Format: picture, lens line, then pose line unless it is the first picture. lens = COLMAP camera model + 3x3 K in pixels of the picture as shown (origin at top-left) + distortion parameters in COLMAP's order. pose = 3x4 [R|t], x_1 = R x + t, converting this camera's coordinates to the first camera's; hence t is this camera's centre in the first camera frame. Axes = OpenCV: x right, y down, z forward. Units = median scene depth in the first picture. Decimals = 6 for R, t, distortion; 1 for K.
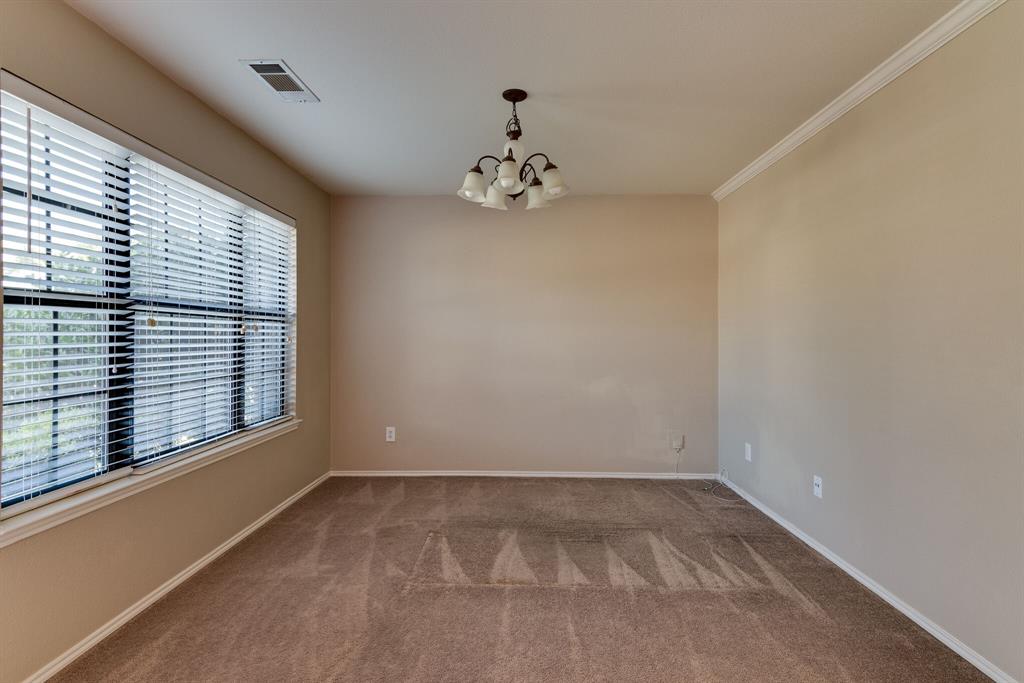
lens RADIAL K [[503.7, 0, 519.0], [0, 503.7, 336.6], [0, 0, 1]] dist [0.018177, -0.000302]
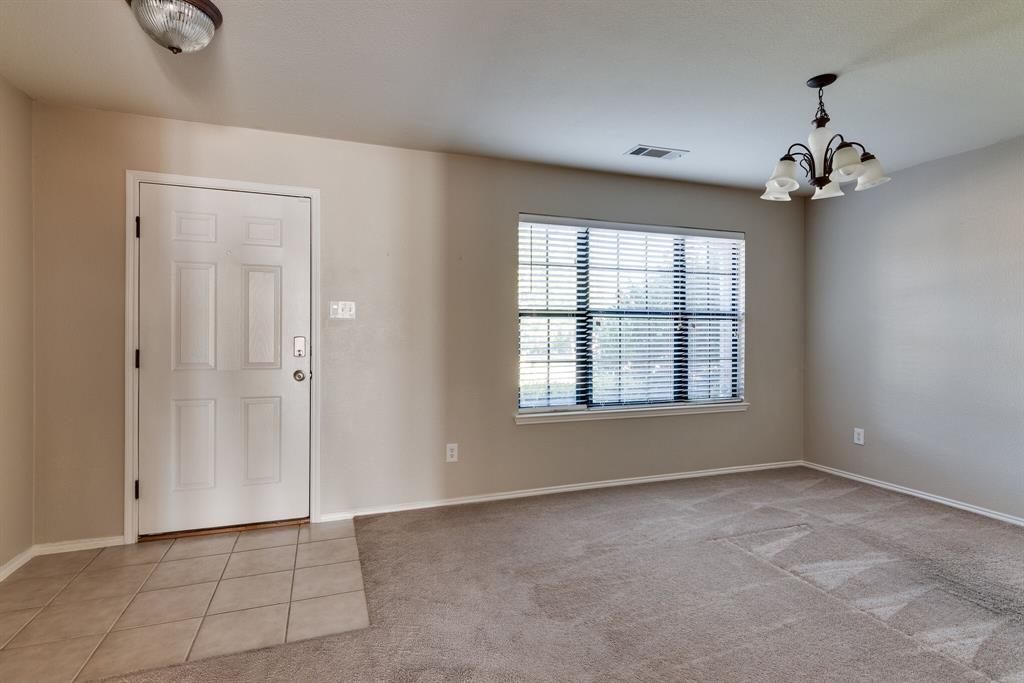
lens RADIAL K [[503.7, 0, 515.2], [0, 503.7, 339.7], [0, 0, 1]] dist [0.018177, -0.000302]
pose [[0.381622, 0.012626, -0.924232, 0.554878], [-0.000304, 0.999908, 0.013534, 0.002040], [0.924318, -0.004884, 0.381591, 0.074736]]
